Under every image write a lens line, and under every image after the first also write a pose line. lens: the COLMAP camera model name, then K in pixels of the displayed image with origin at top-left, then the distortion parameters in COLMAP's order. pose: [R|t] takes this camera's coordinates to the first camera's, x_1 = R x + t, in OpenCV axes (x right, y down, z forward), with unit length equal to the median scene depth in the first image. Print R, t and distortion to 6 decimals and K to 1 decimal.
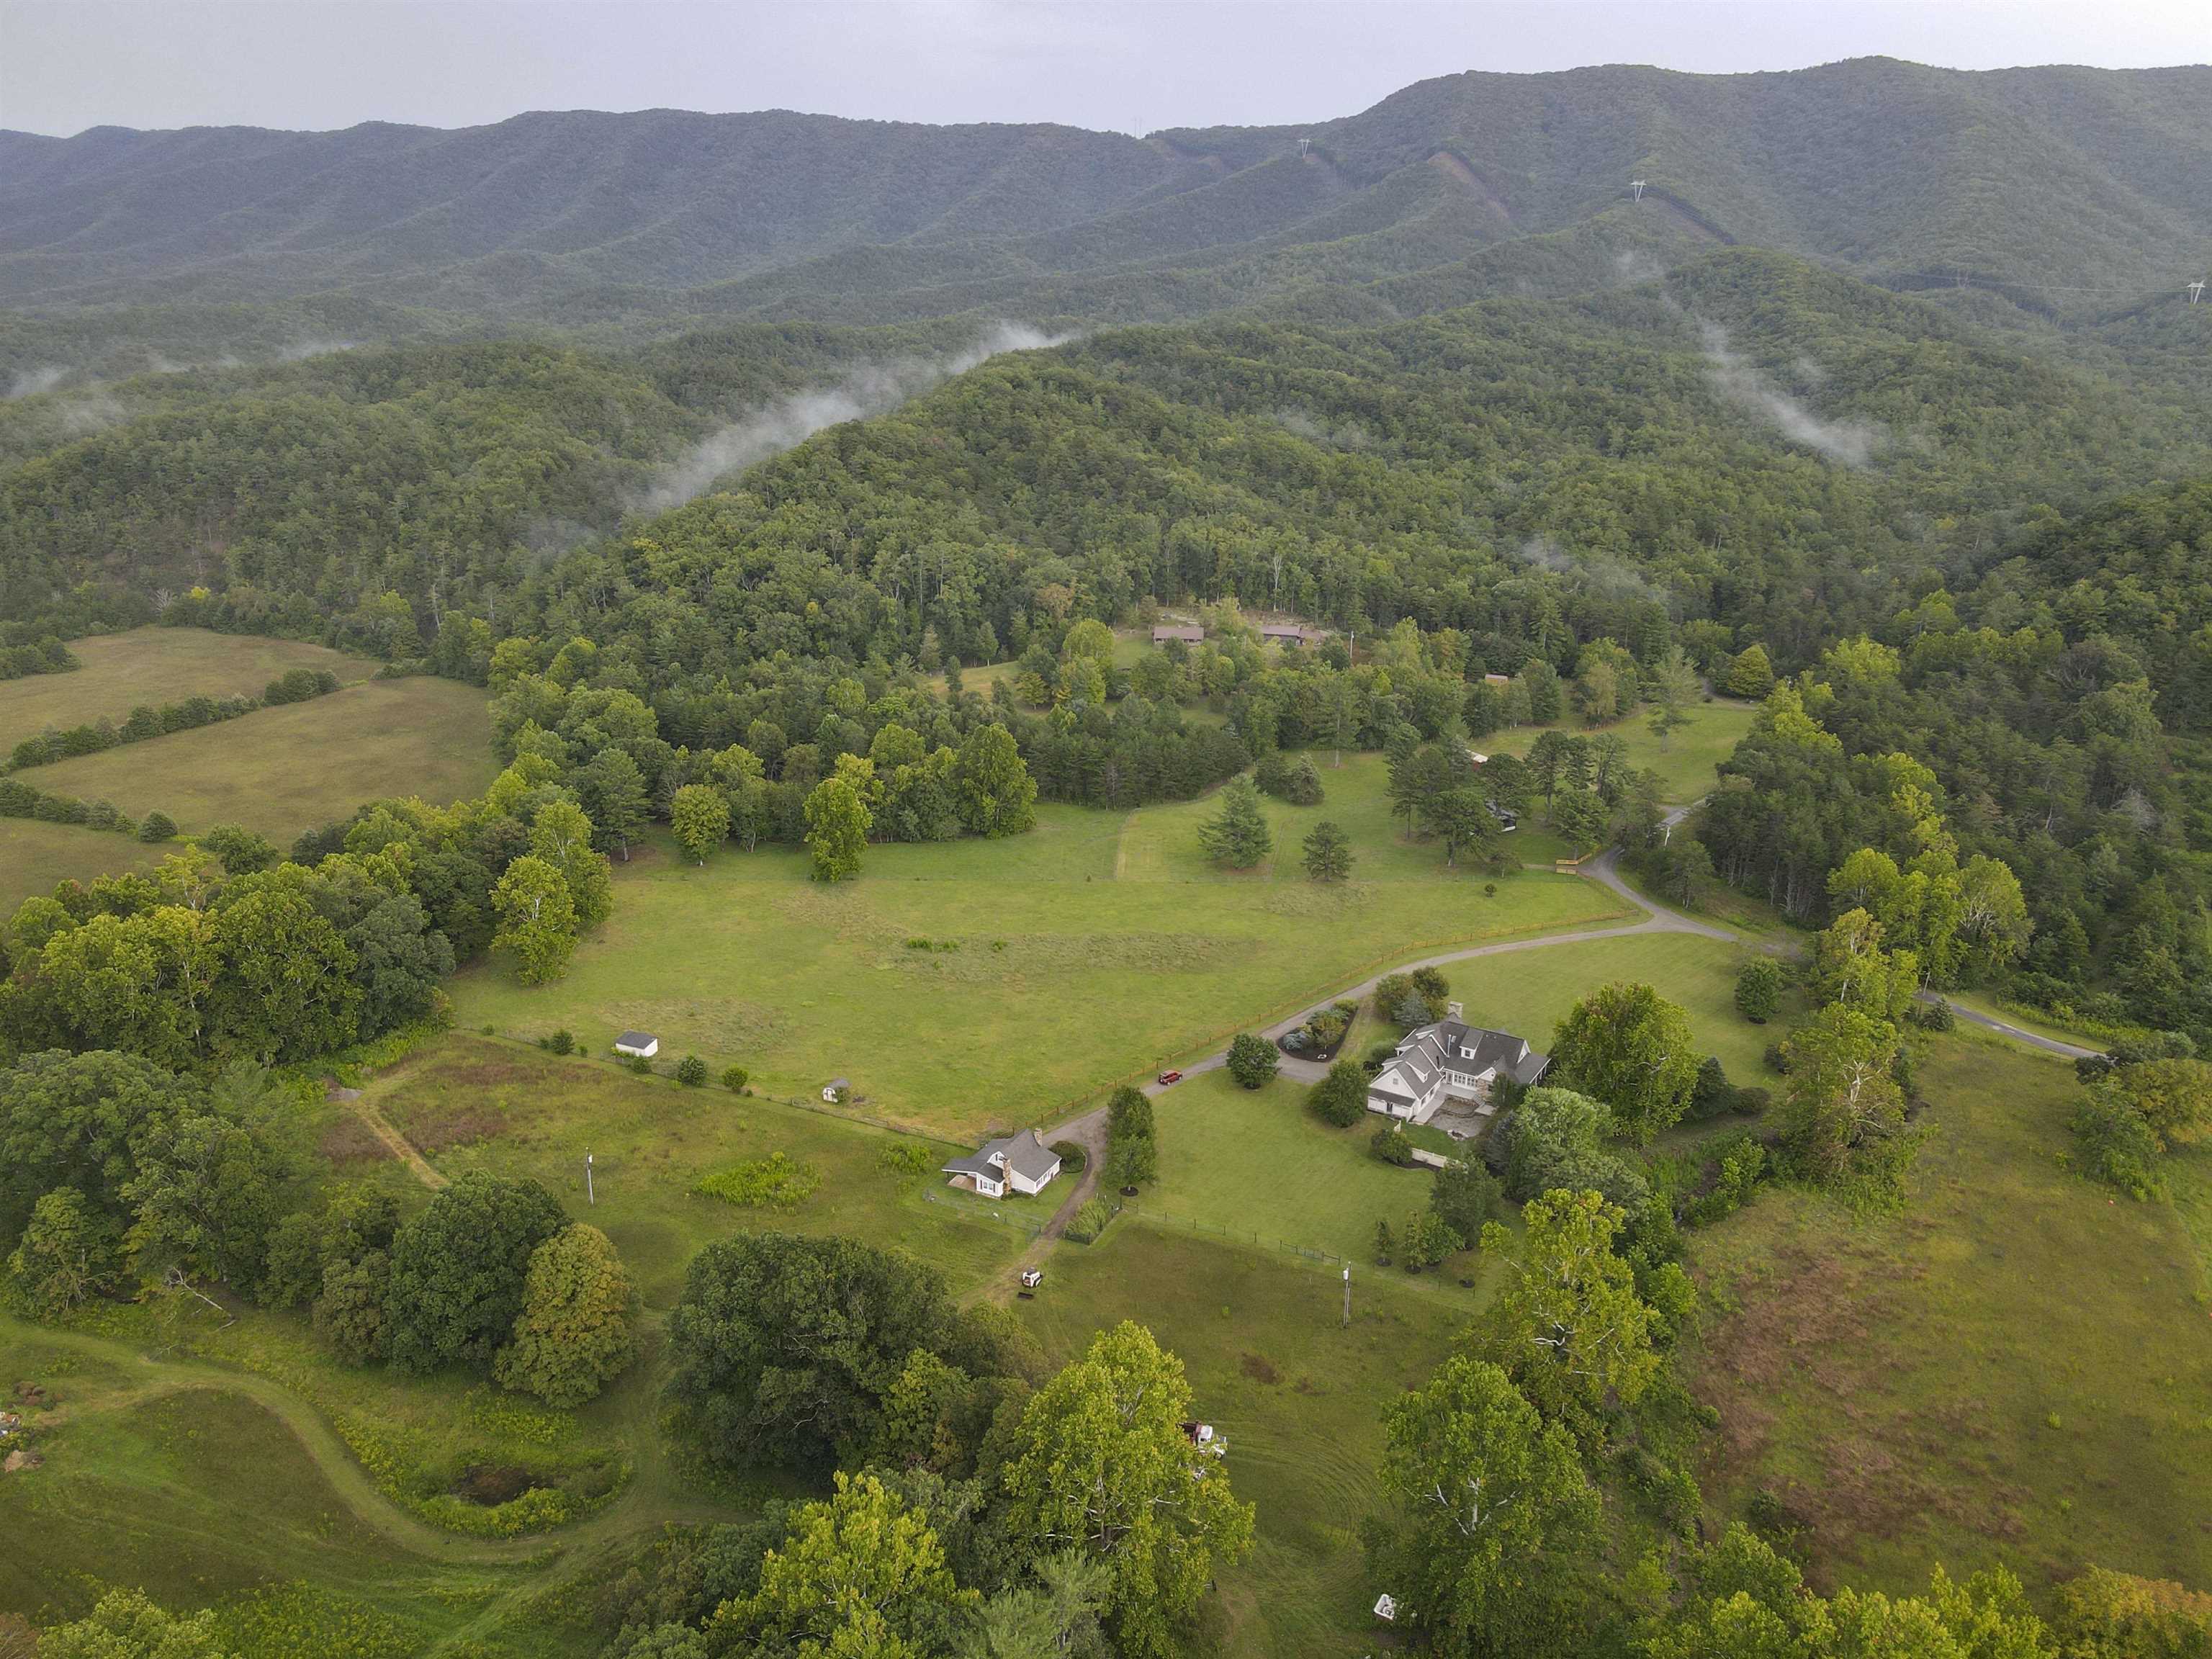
lens RADIAL K [[1621.2, 0, 1103.5], [0, 1621.2, 831.9], [0, 0, 1]] dist [0.008509, 0.015228]
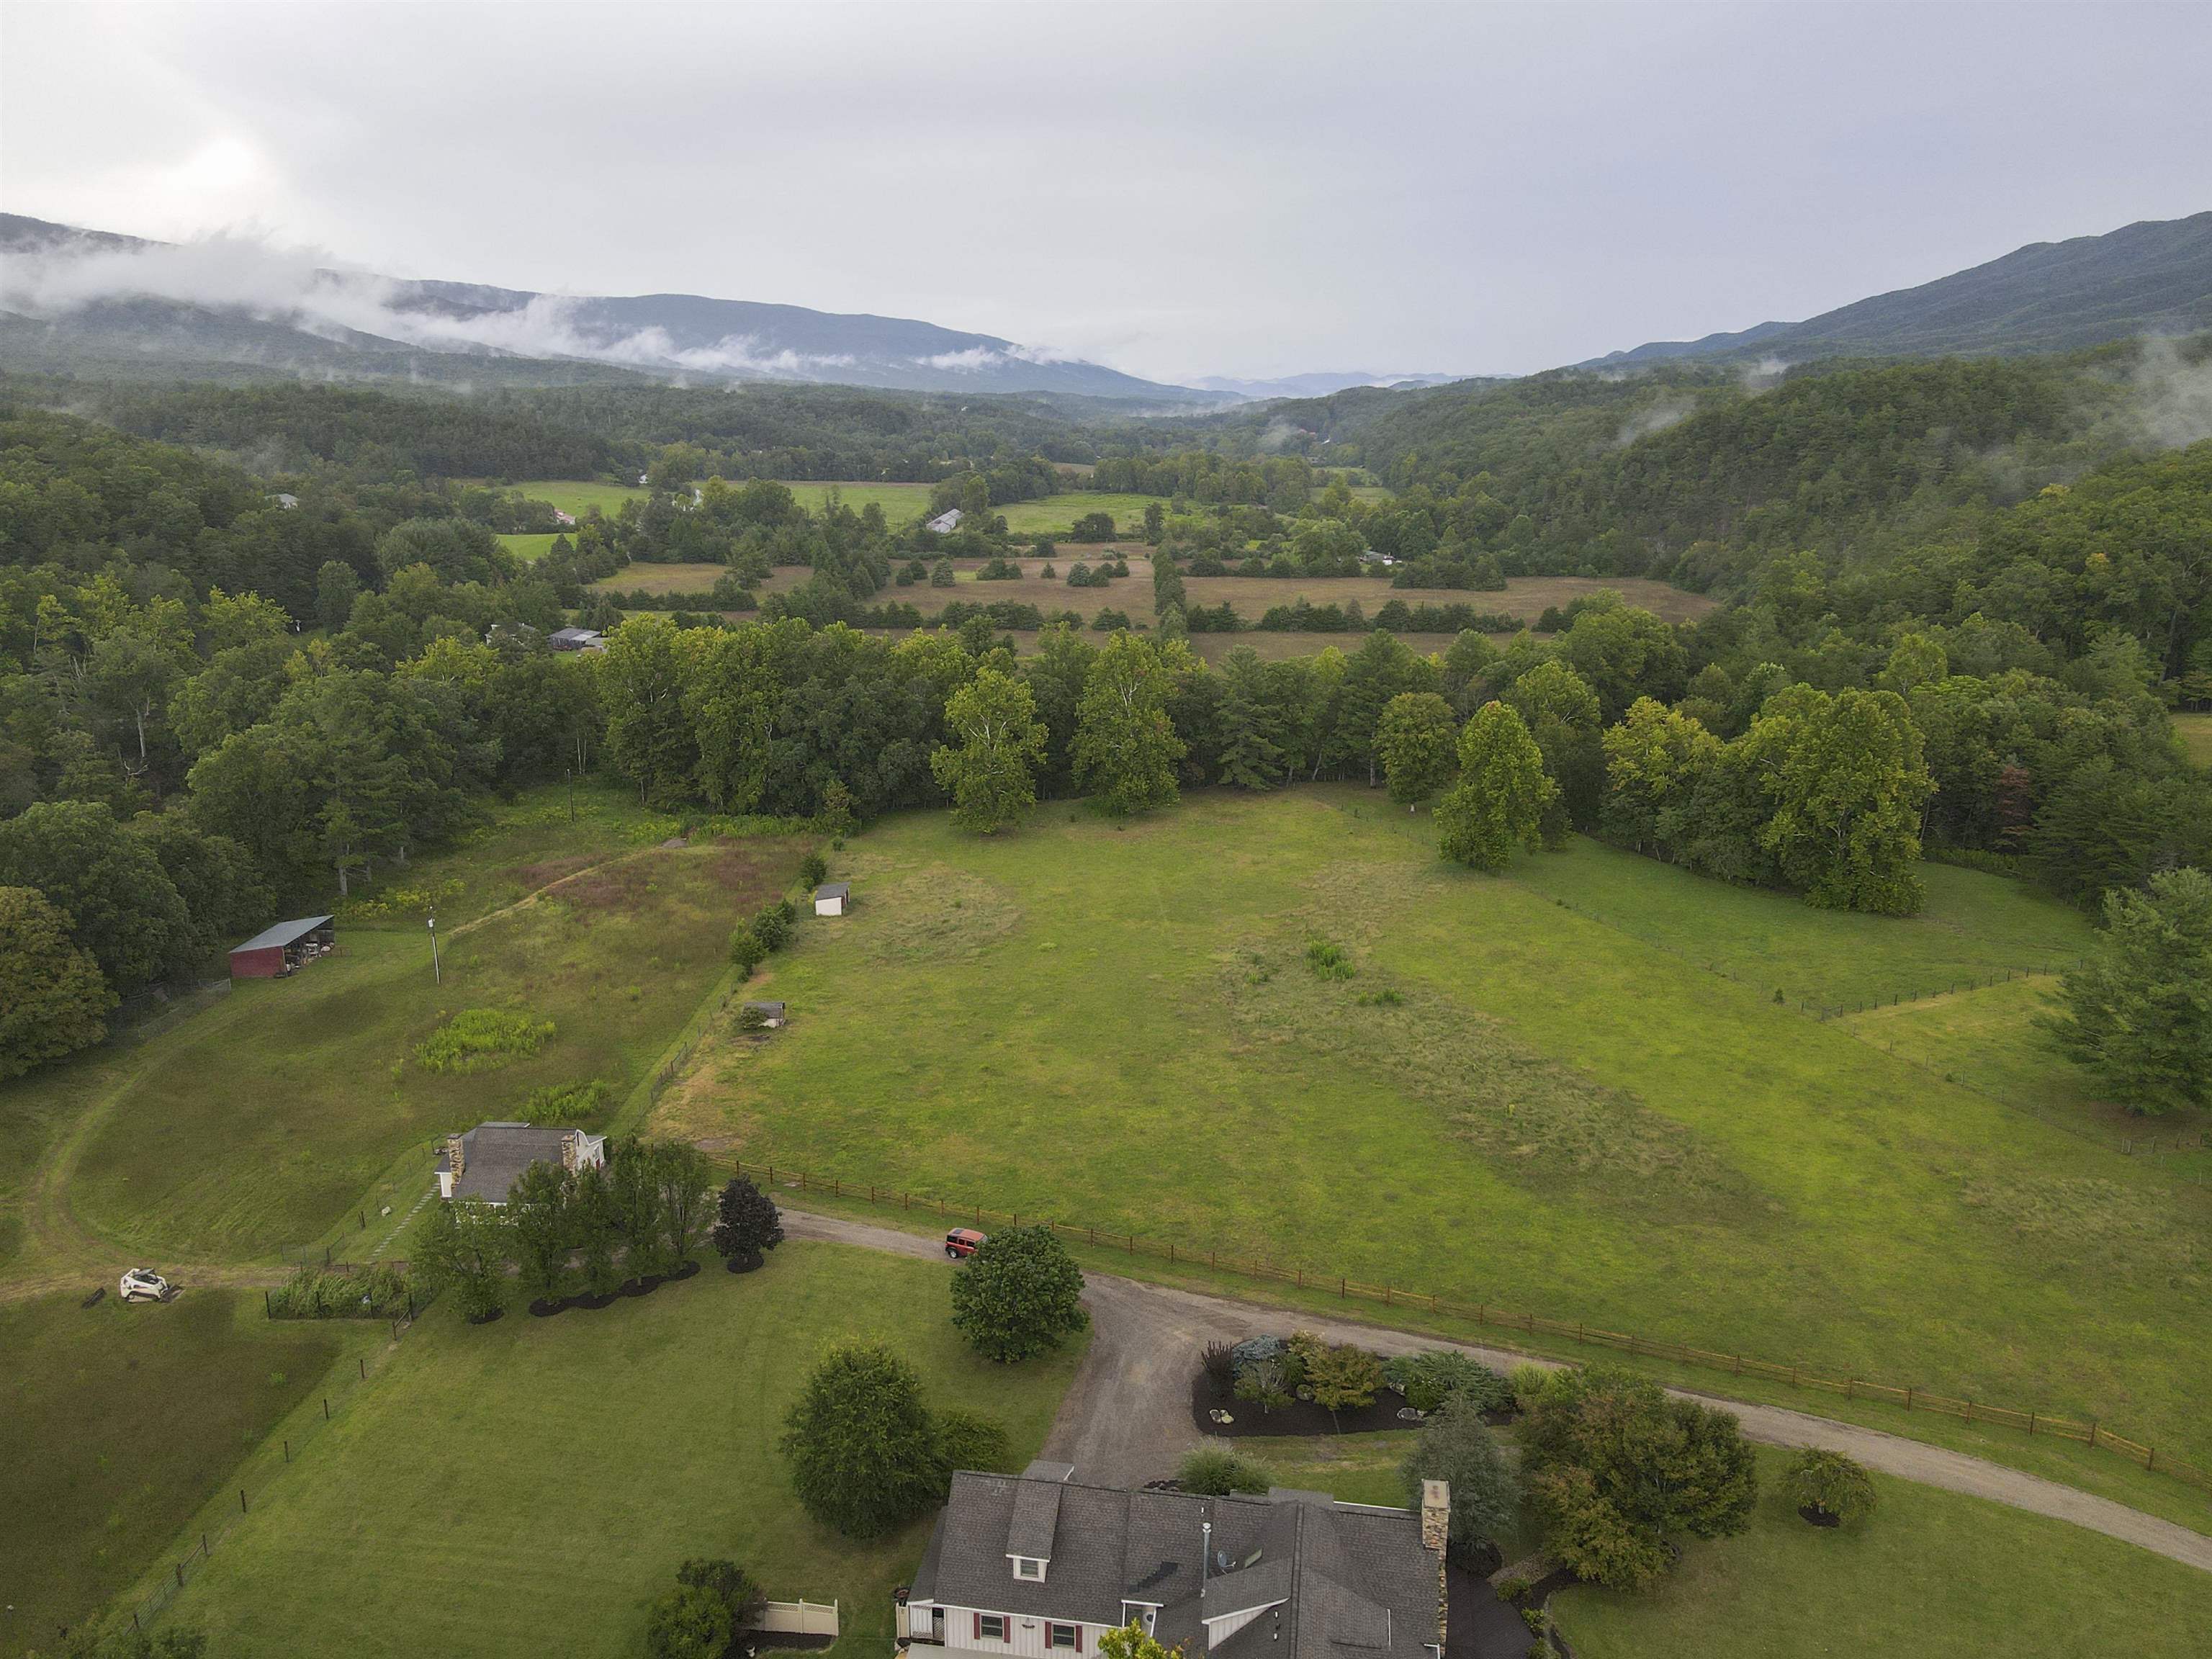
lens RADIAL K [[1621.2, 0, 1109.1], [0, 1621.2, 834.9], [0, 0, 1]] dist [0.008509, 0.015228]
pose [[0.391221, 0.233230, -0.890253, 0.439882], [-0.286142, 0.950234, 0.123199, -0.024981], [0.874682, 0.206540, 0.438488, 0.829405]]
